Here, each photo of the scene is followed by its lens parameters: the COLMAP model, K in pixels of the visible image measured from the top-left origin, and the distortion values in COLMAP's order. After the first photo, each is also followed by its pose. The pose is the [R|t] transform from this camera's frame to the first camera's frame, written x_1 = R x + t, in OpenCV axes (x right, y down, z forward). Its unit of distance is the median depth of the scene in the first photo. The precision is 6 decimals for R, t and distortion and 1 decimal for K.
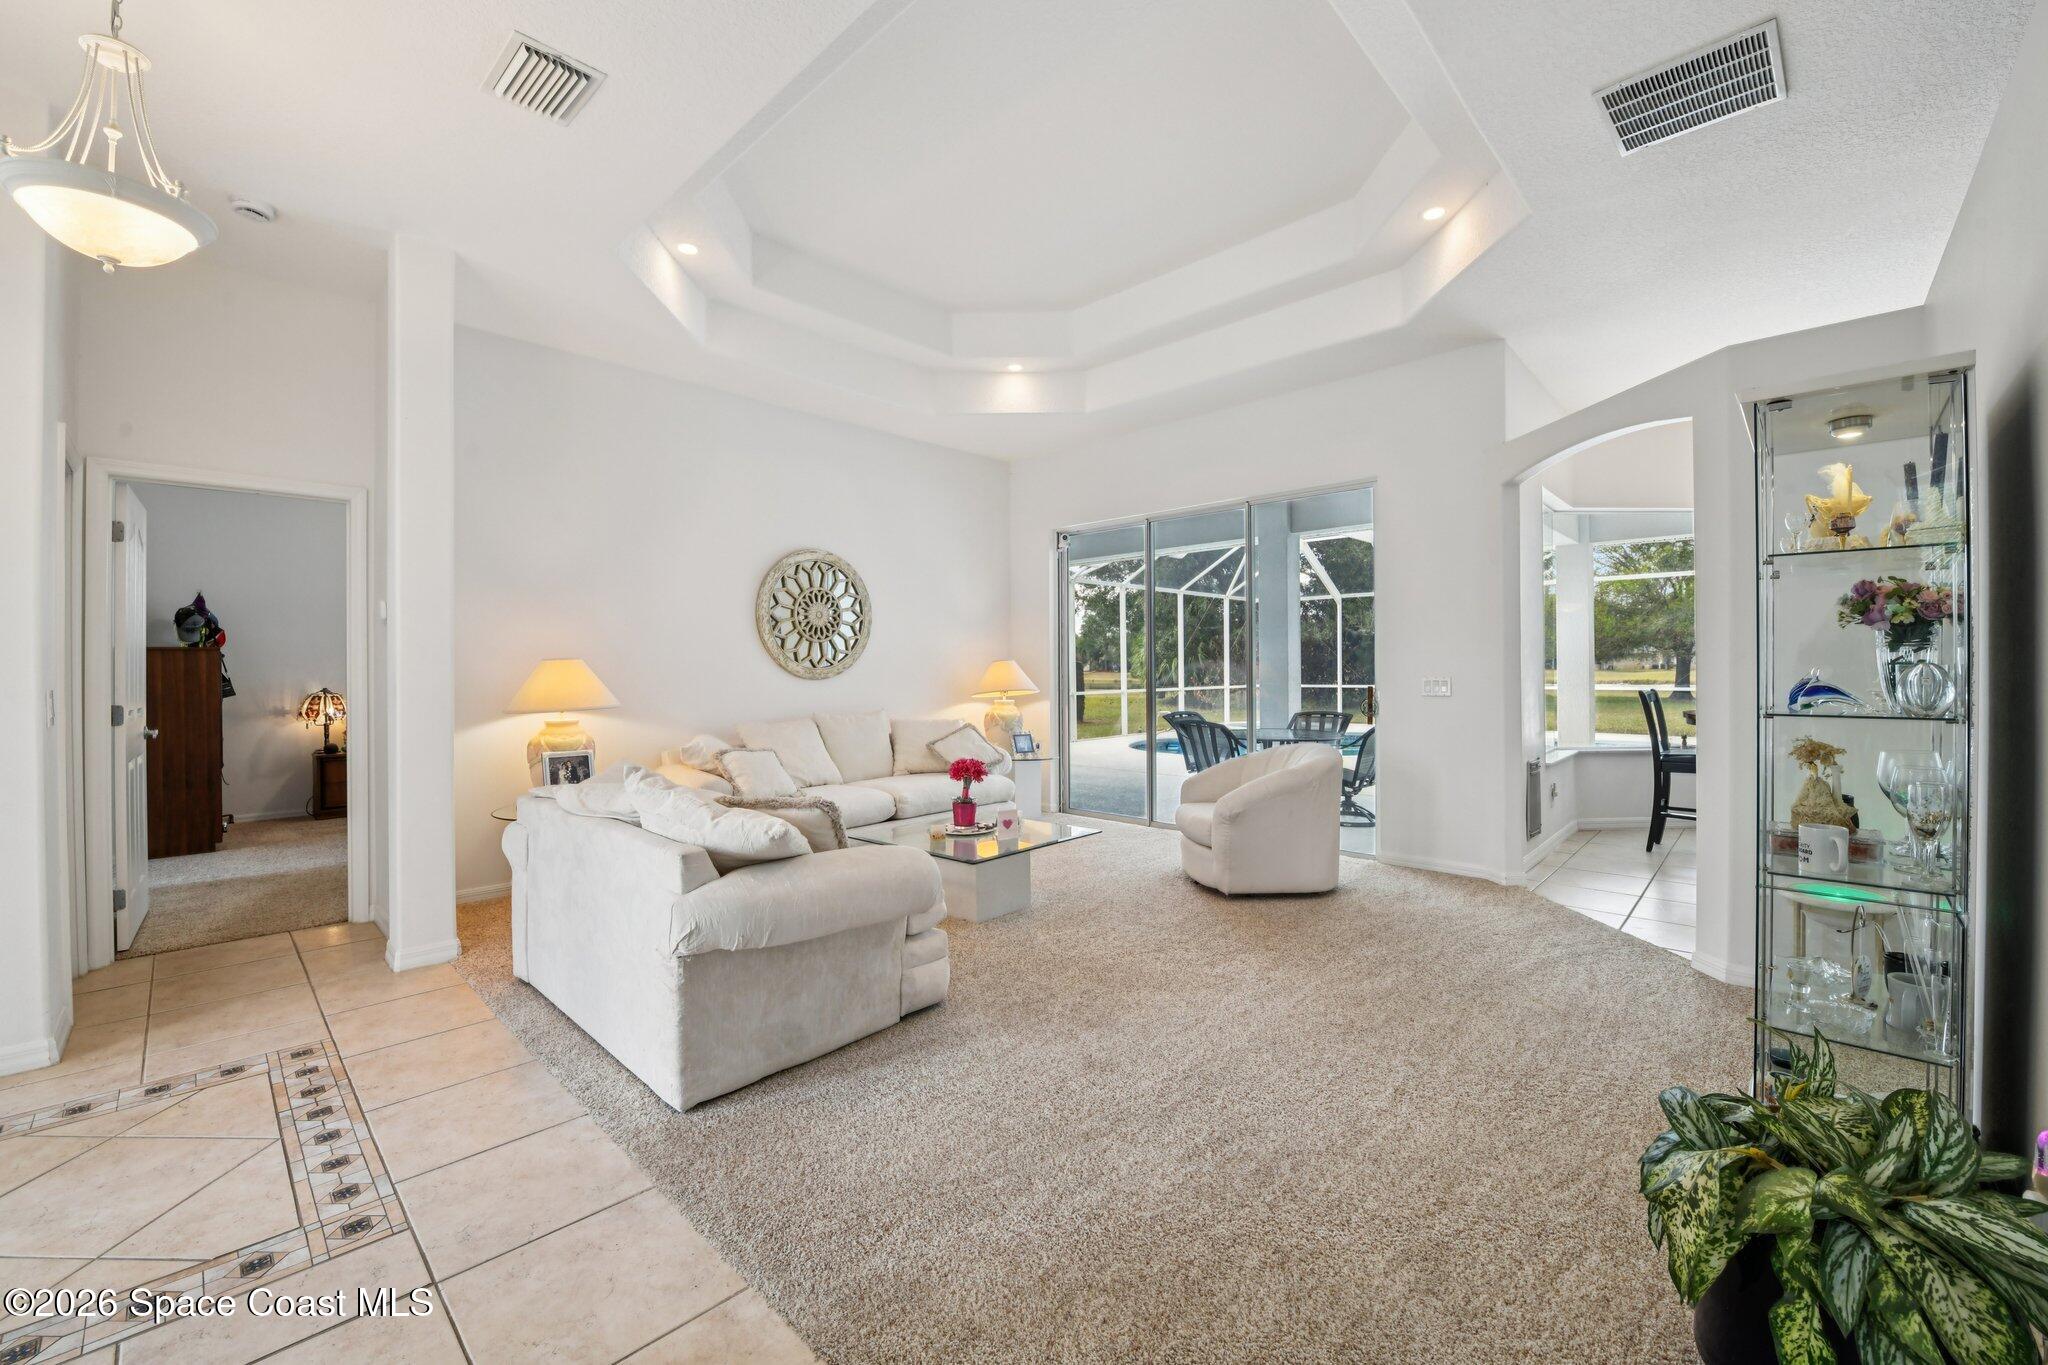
lens RADIAL K [[817.2, 0, 1036.1], [0, 817.2, 667.4], [0, 0, 1]] dist [-0.010035, -0.000139]
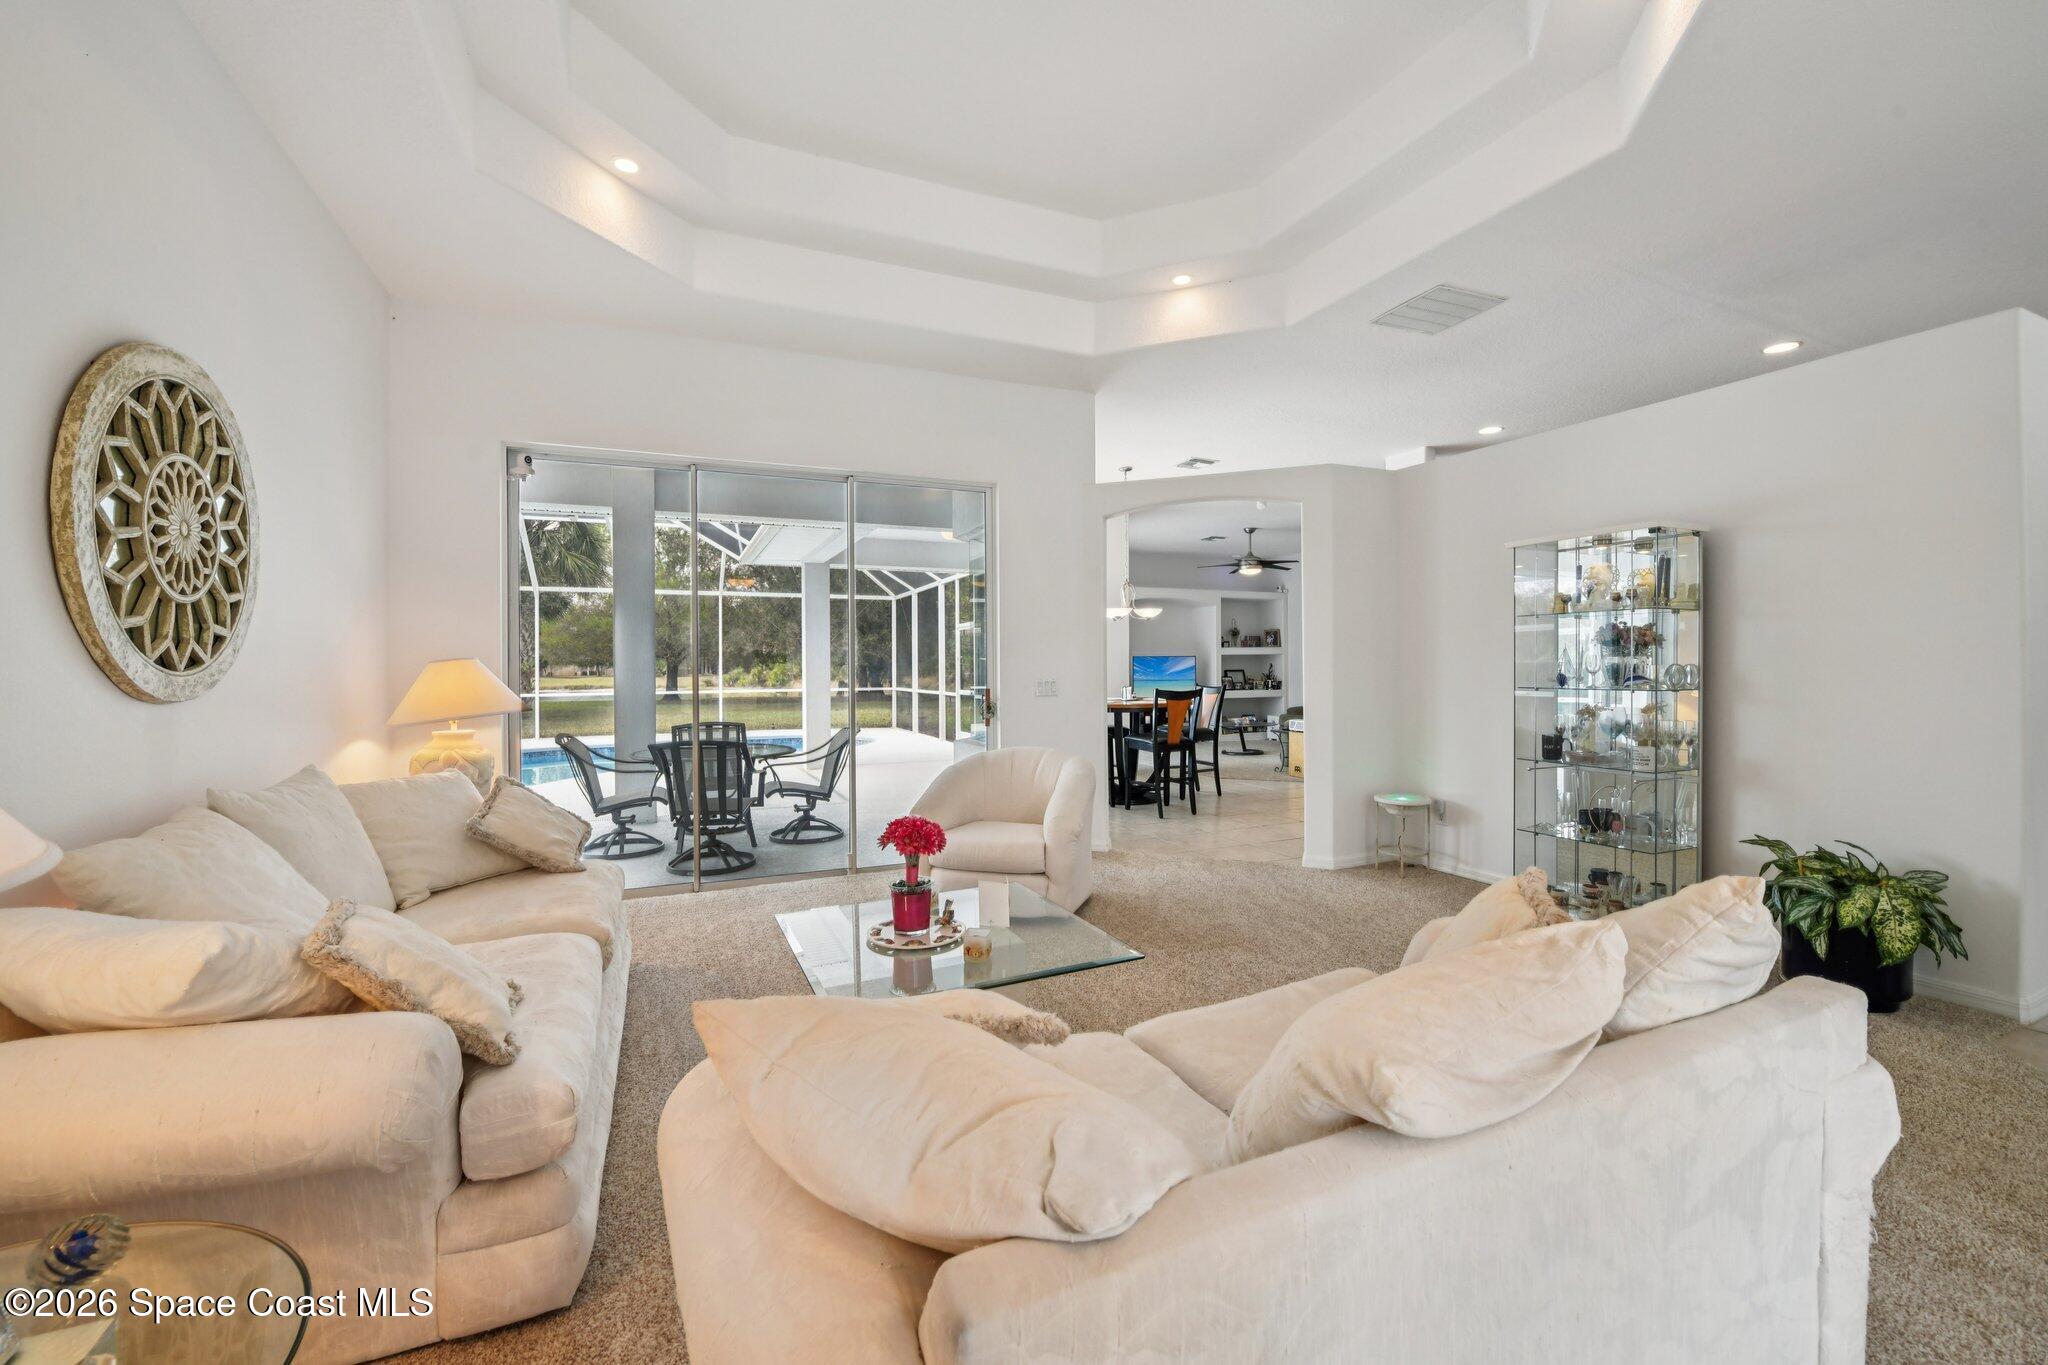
lens RADIAL K [[817.2, 0, 1036.1], [0, 817.2, 667.4], [0, 0, 1]] dist [-0.010035, -0.000139]
pose [[0.384962, 0.006187, 0.922912, -0.478856], [0.001689, 0.999971, -0.007408, 0.003184], [-0.922931, 0.004411, 0.384941, 0.528859]]
